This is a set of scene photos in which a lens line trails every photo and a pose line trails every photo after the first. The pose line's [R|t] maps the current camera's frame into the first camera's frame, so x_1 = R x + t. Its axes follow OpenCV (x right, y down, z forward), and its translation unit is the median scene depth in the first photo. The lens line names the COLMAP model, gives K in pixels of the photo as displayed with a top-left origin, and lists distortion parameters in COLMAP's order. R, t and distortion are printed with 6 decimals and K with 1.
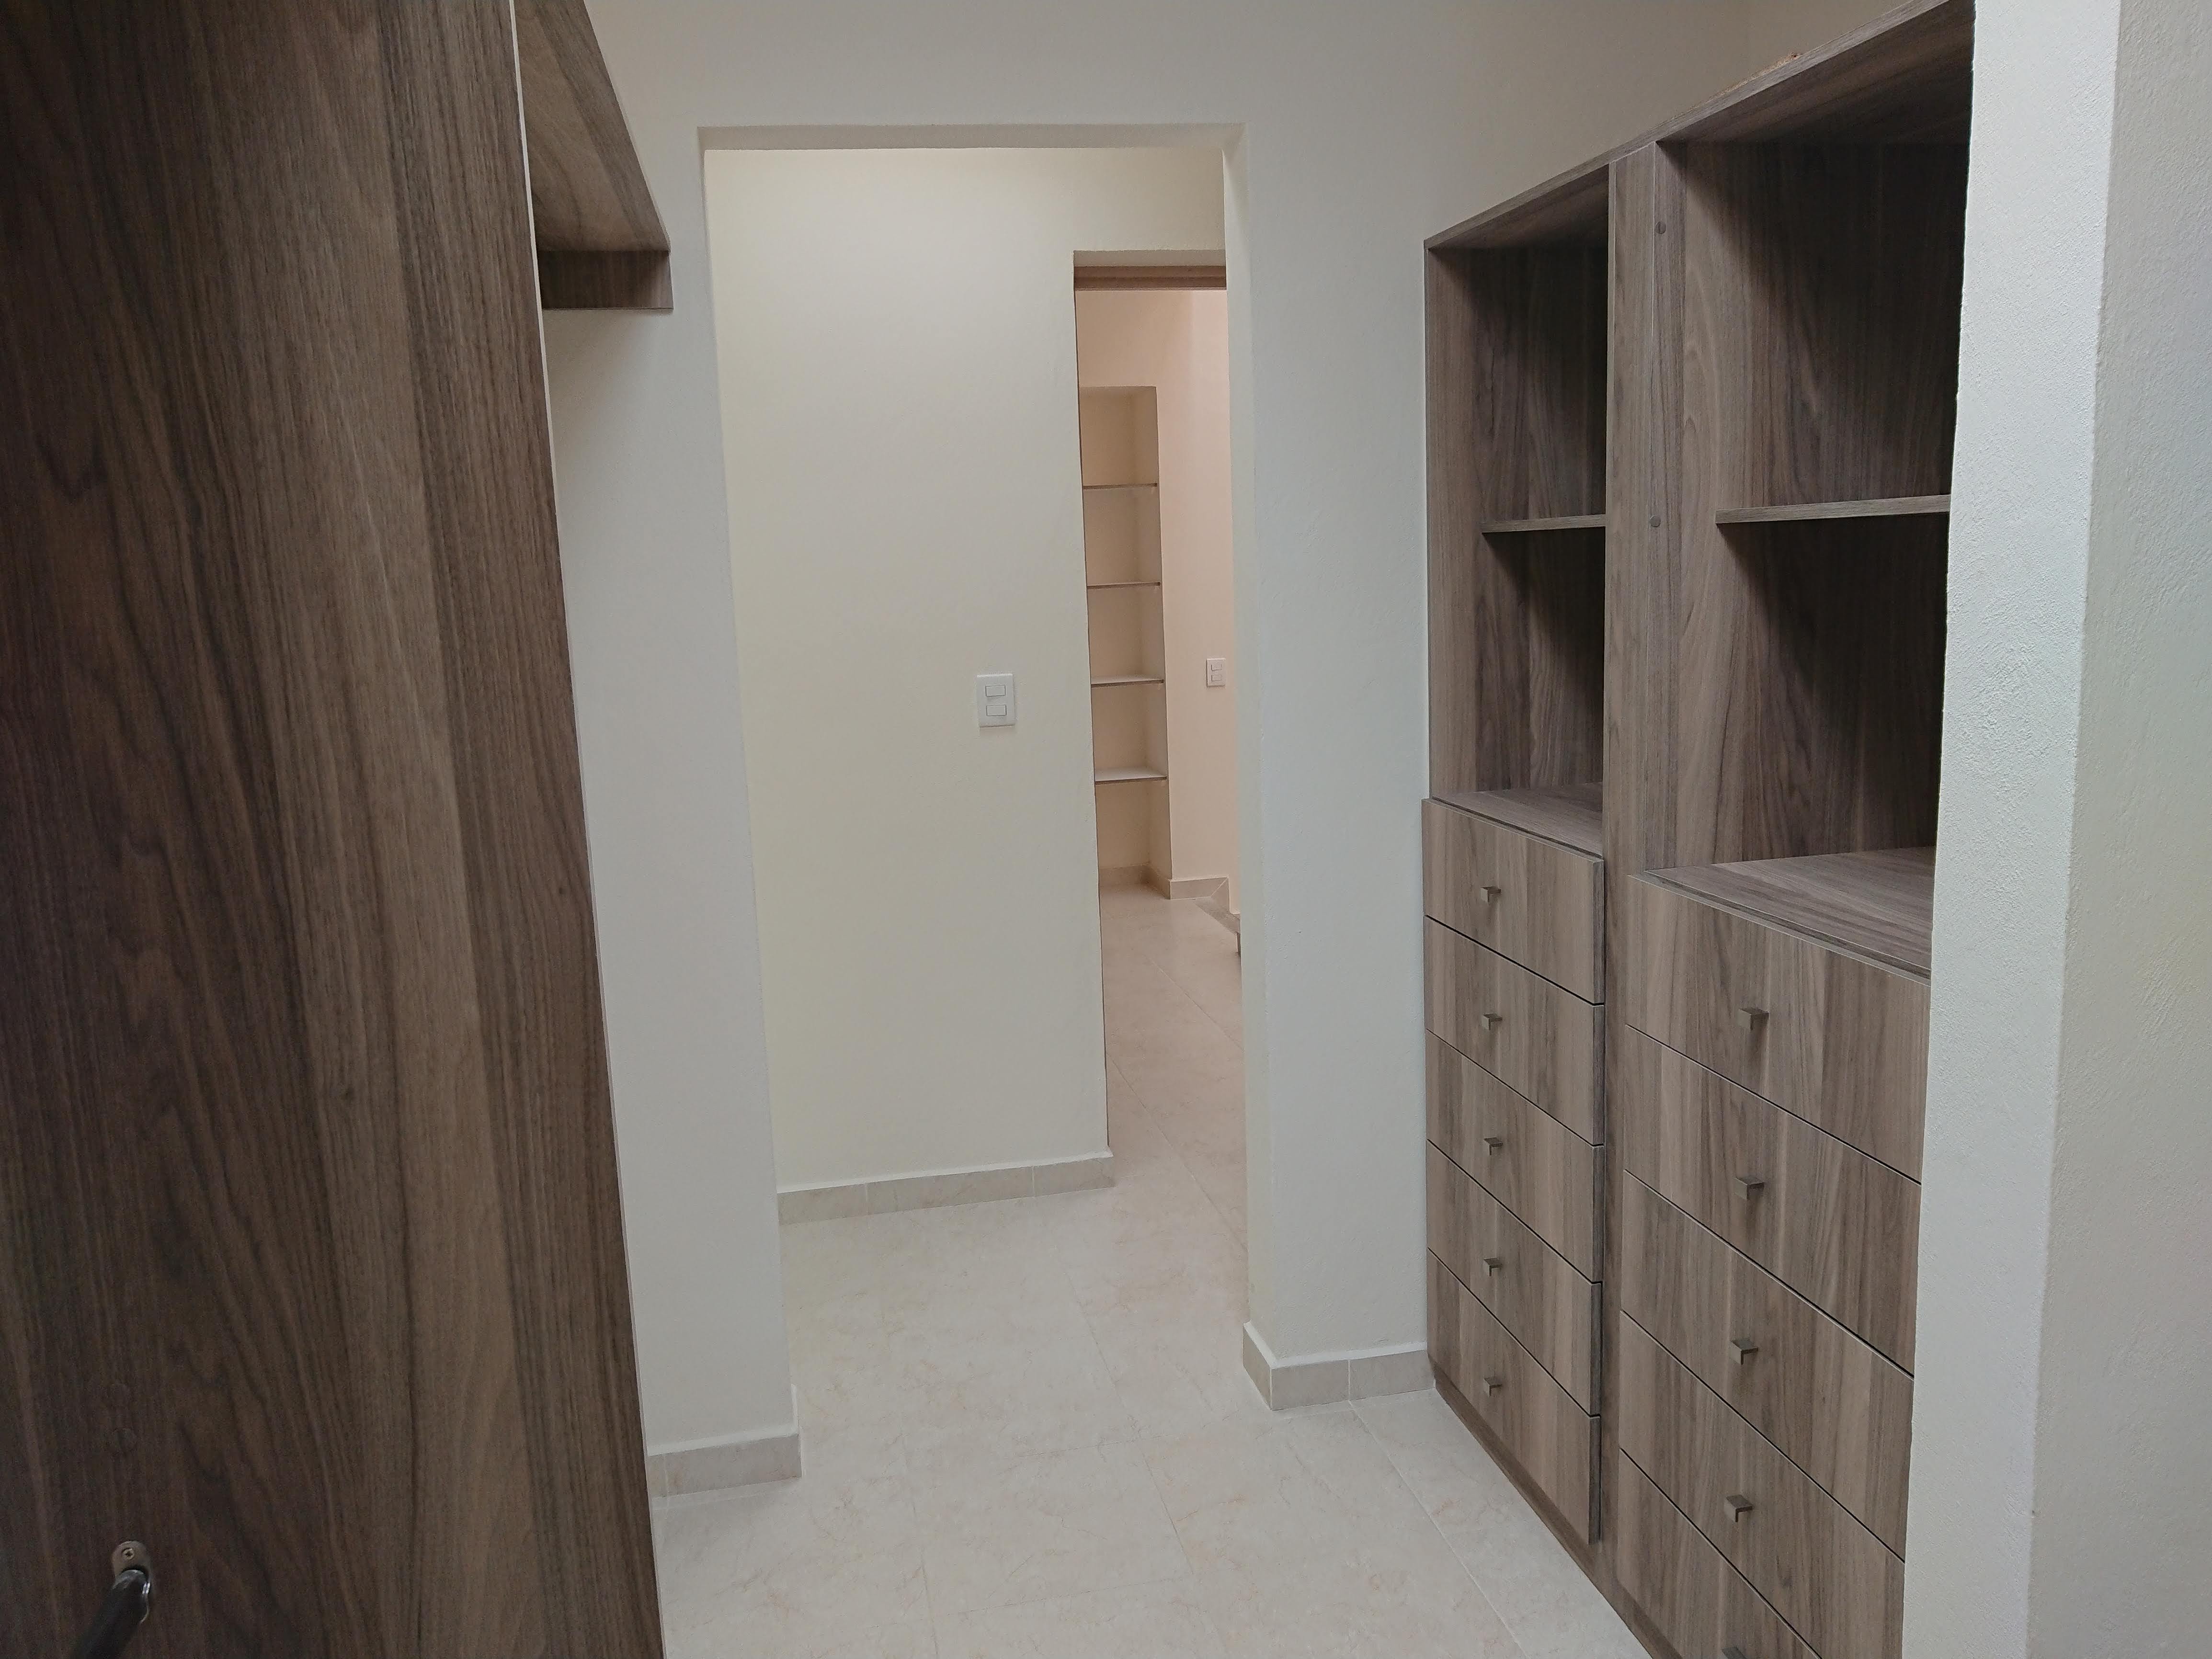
lens RADIAL K [[1655.9, 0, 1106.2], [0, 1655.9, 820.5], [0, 0, 1]] dist [-0.019064, 0.020701]
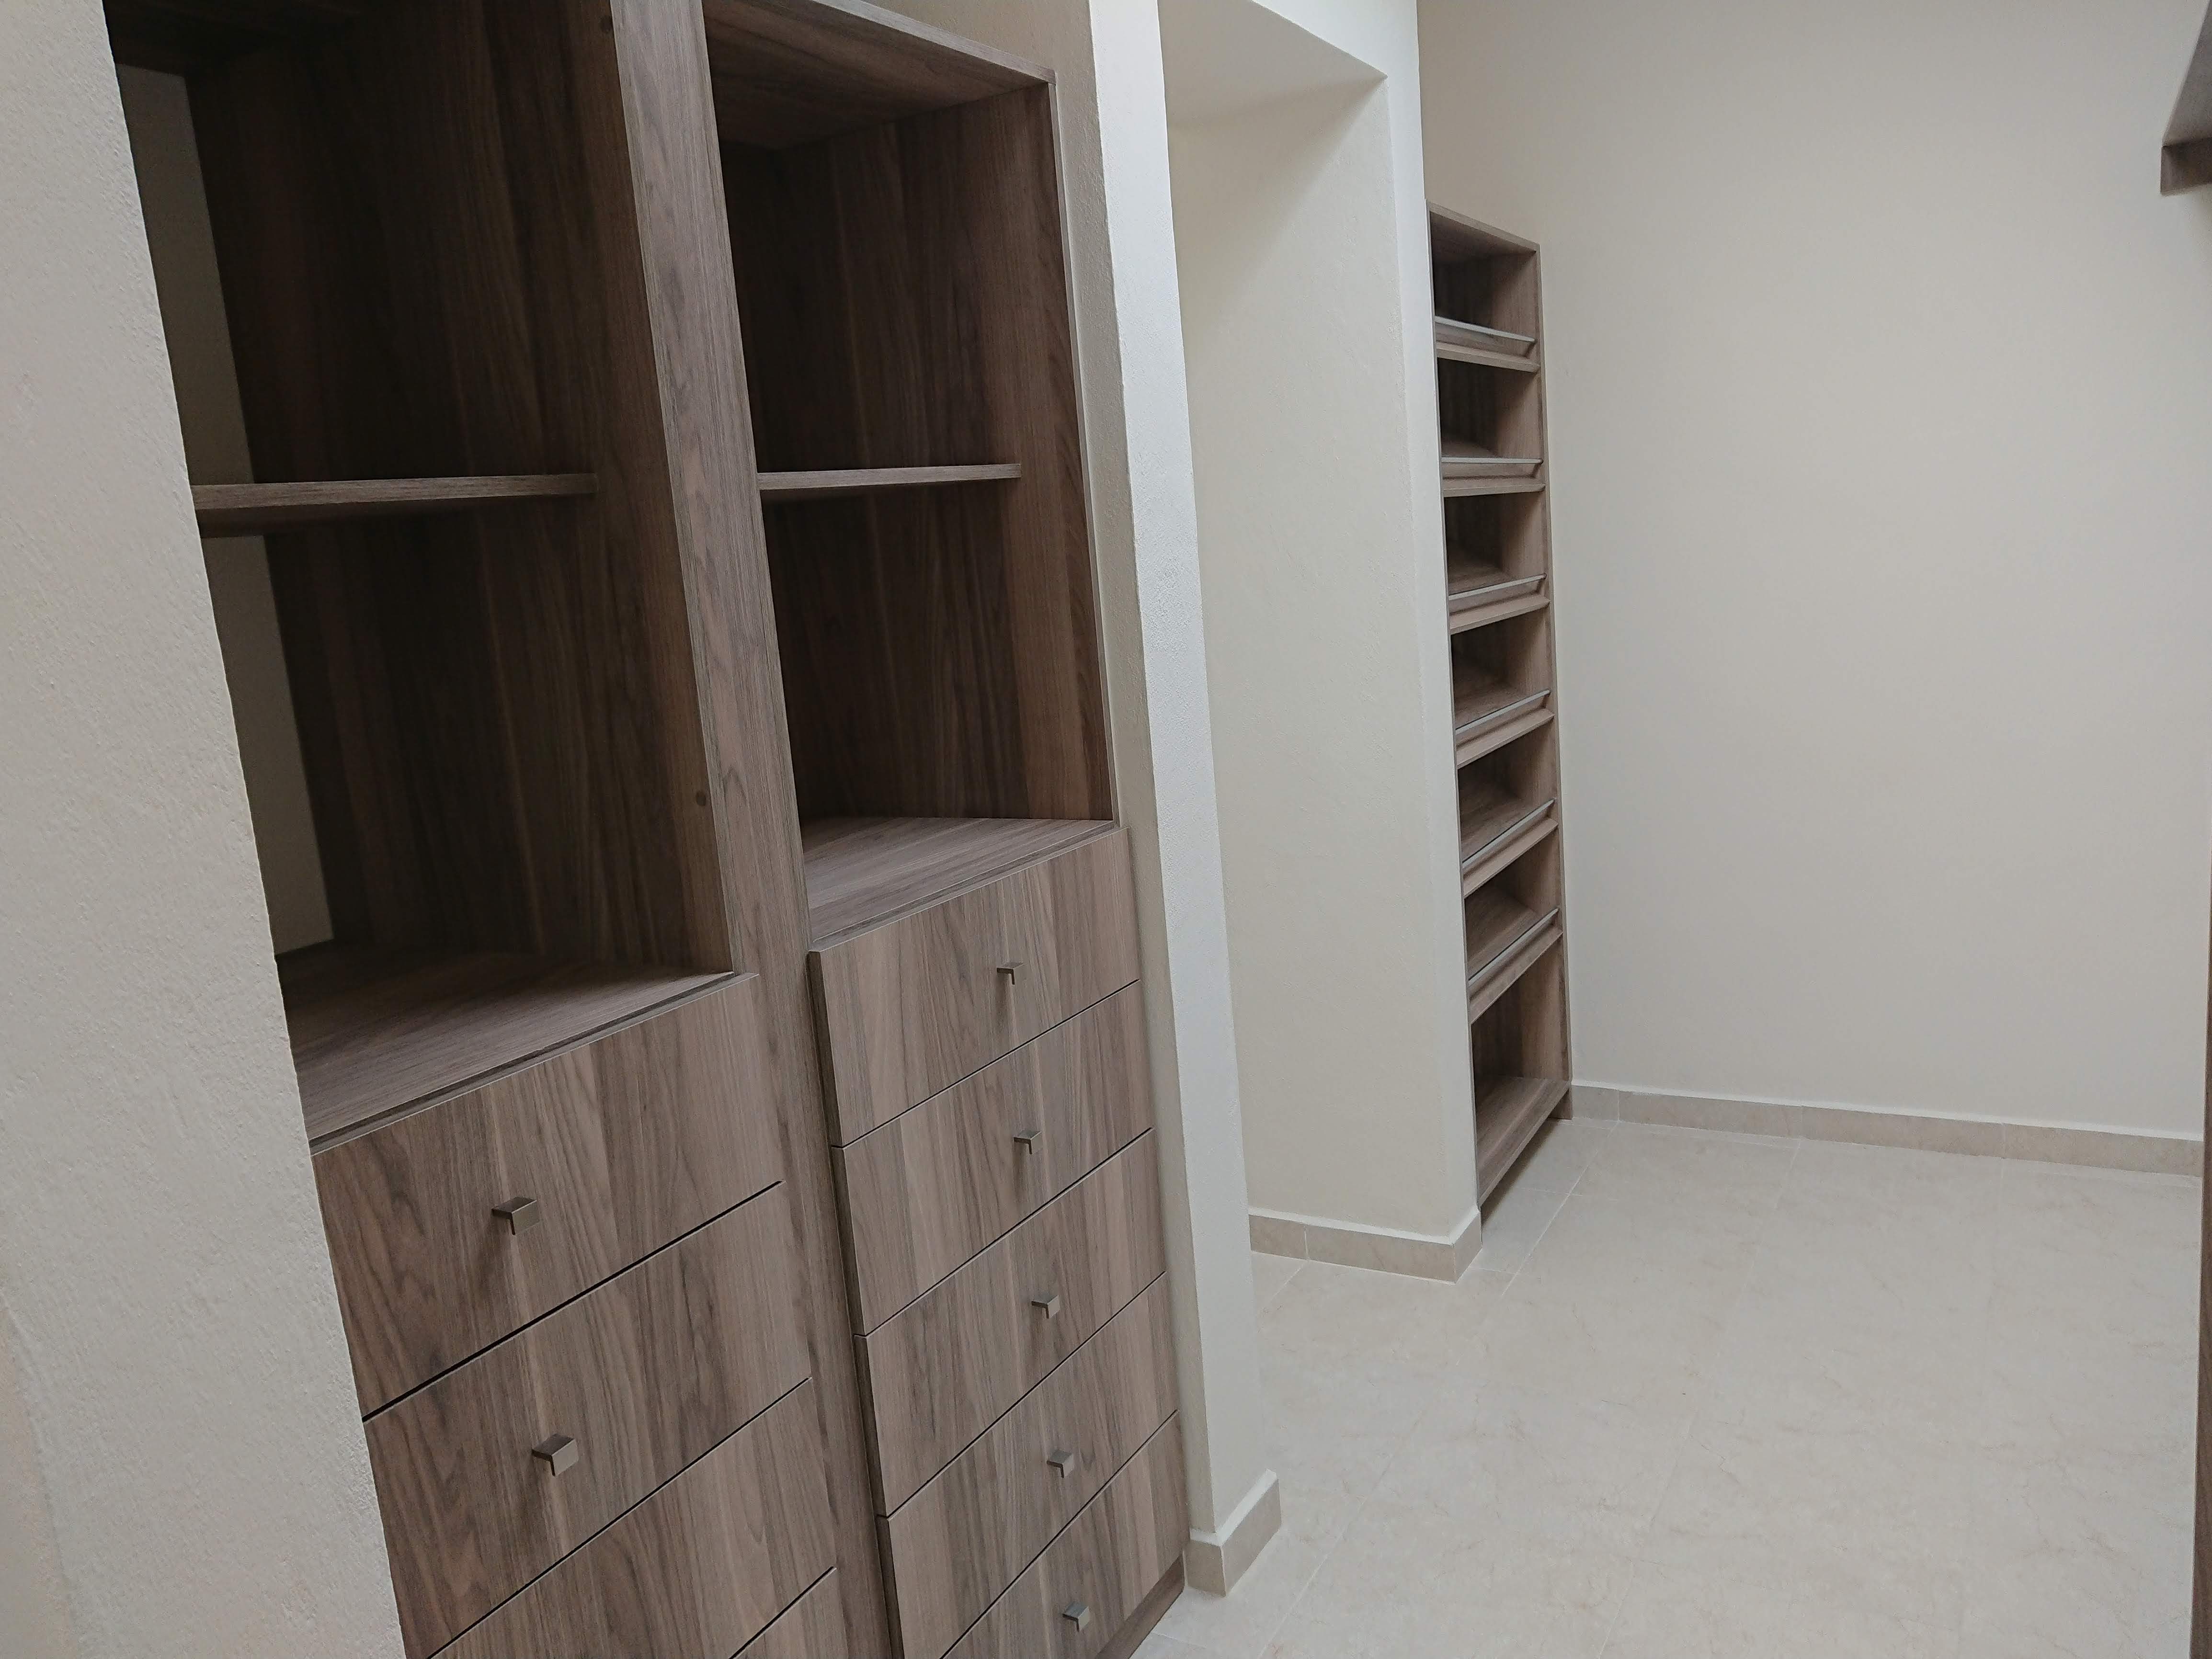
lens RADIAL K [[1655.9, 0, 1106.2], [0, 1655.9, 821.1], [0, 0, 1]] dist [-0.019064, 0.020701]
pose [[-0.743479, -0.010989, 0.668669, -0.288435], [0.224289, 0.937858, 0.264795, -0.197668], [-0.630027, 0.346844, -0.694813, 1.468678]]
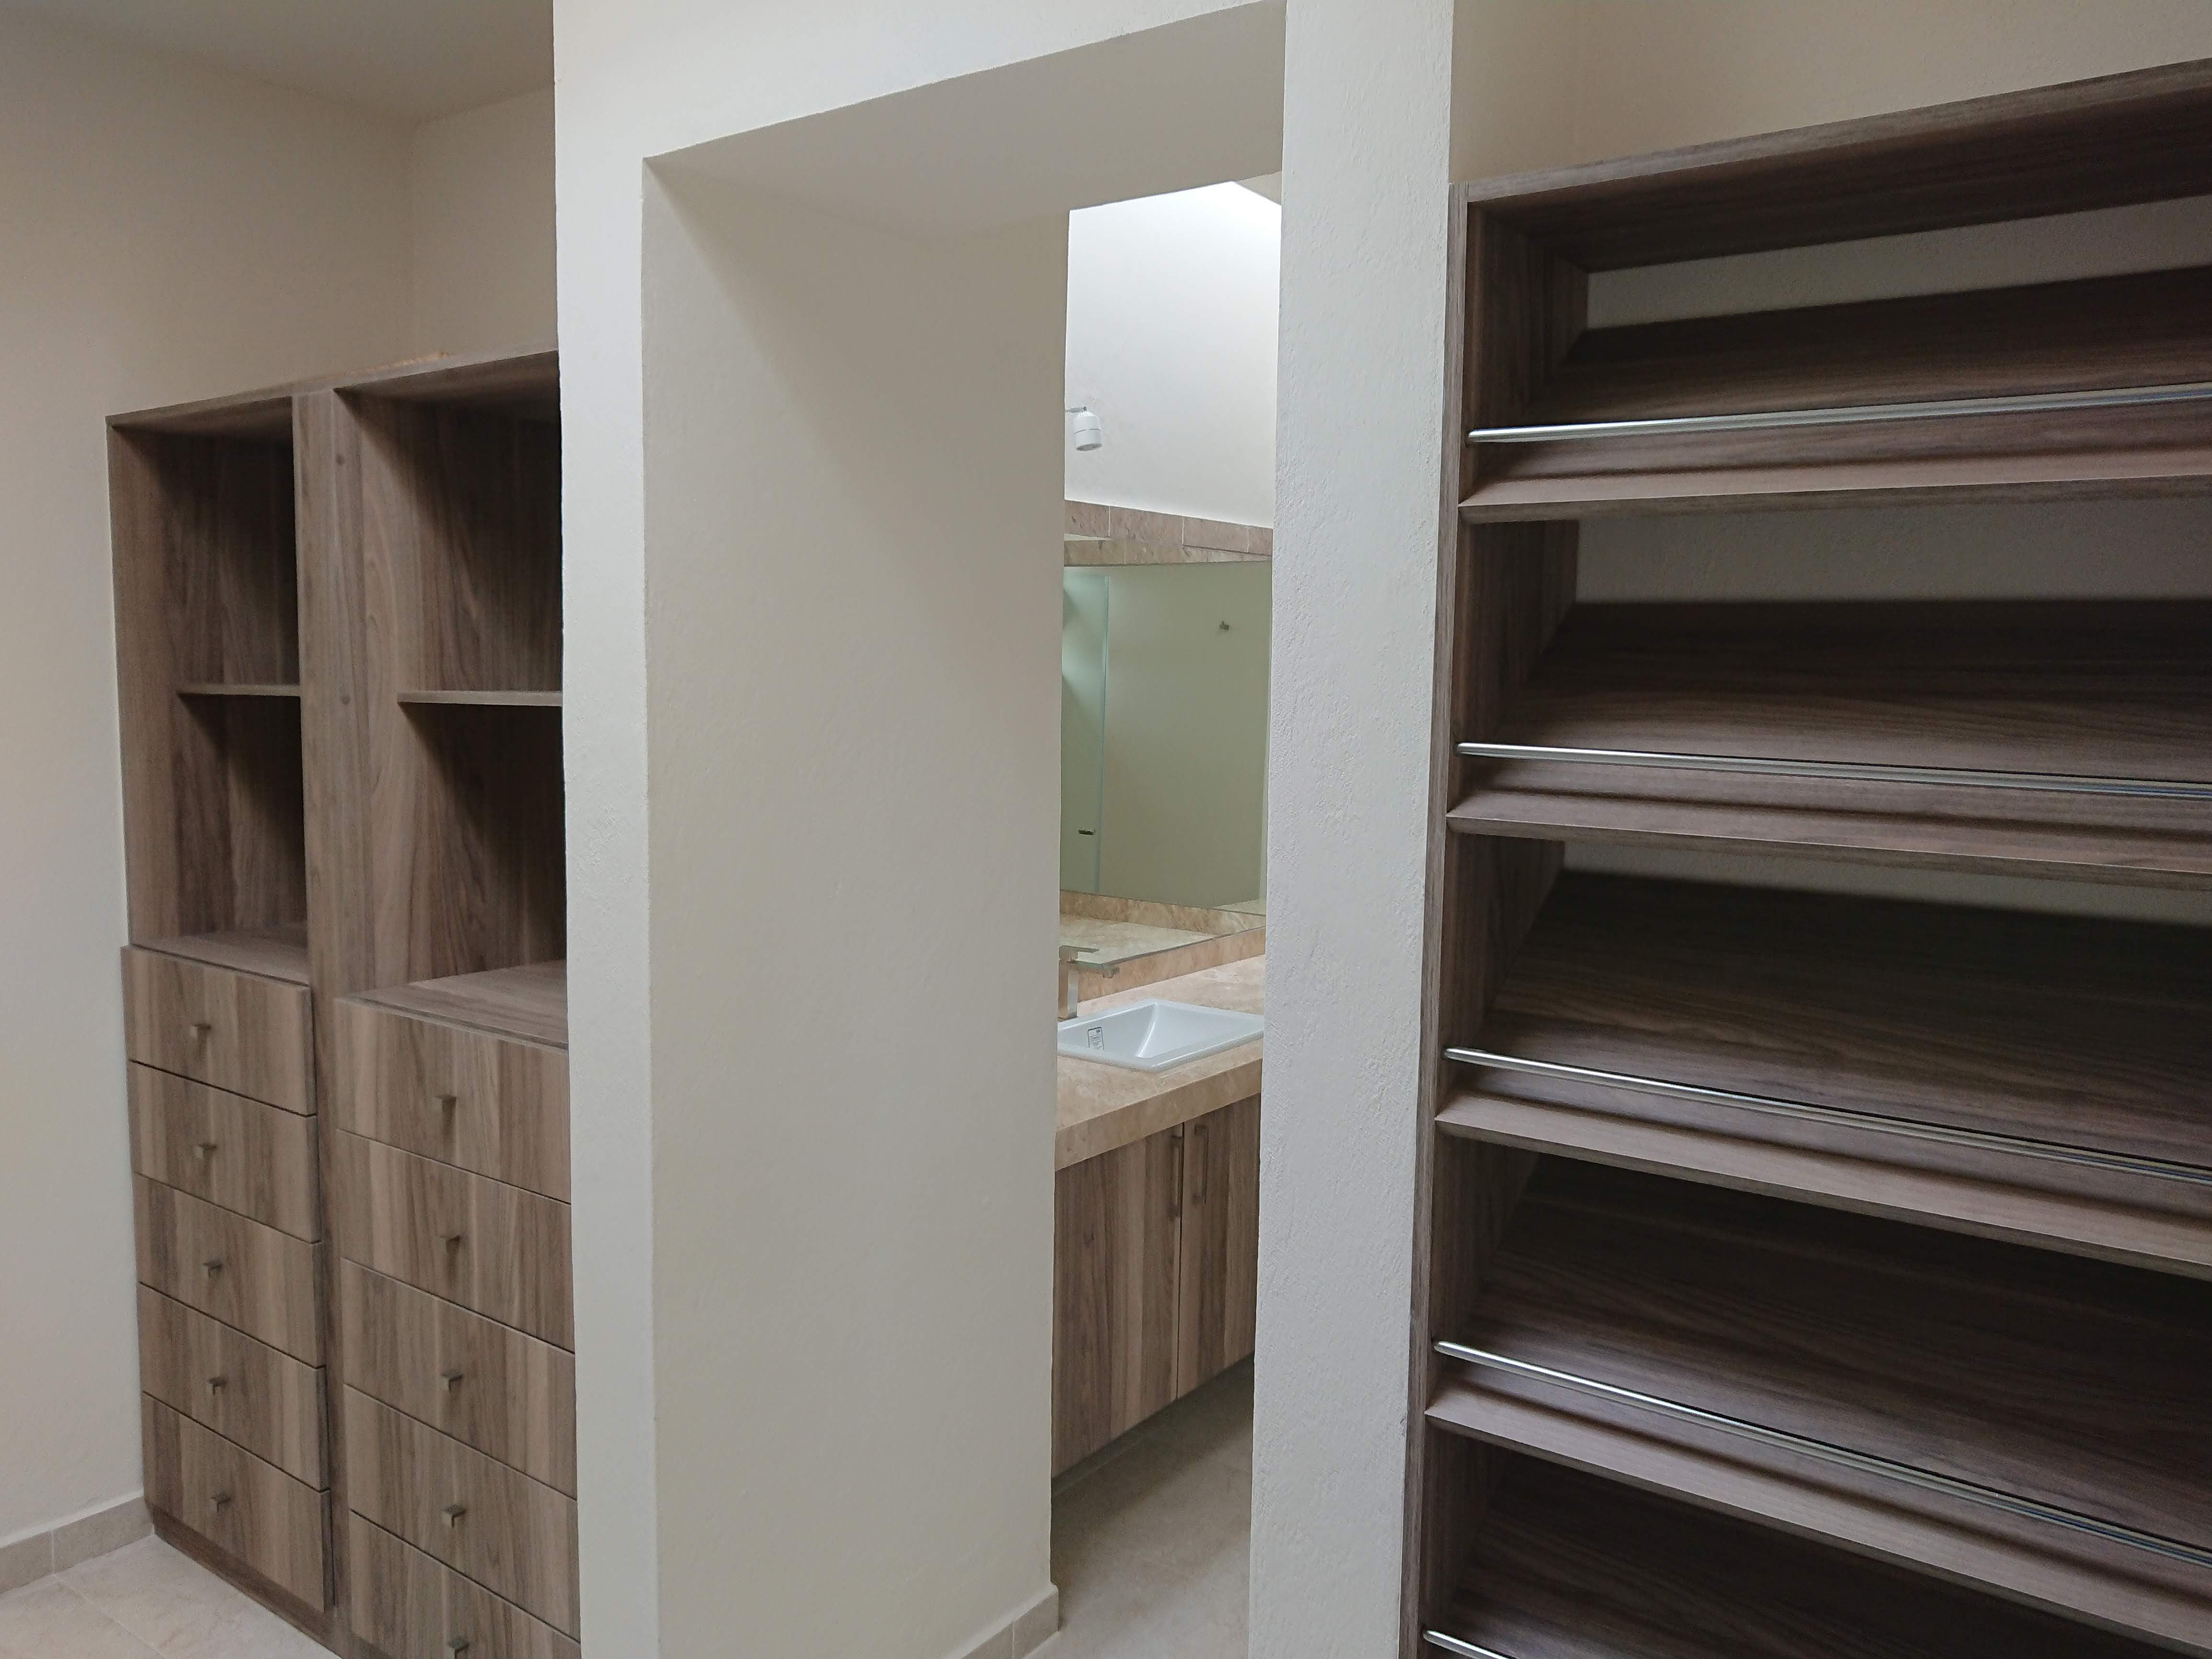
lens RADIAL K [[1655.9, 0, 1113.2], [0, 1655.9, 826.4], [0, 0, 1]] dist [-0.019064, 0.020701]
pose [[0.732653, -0.013361, 0.680471, -0.073271], [0.067533, 0.996300, -0.053149, 0.011520], [-0.677244, 0.084894, 0.730845, -0.237310]]
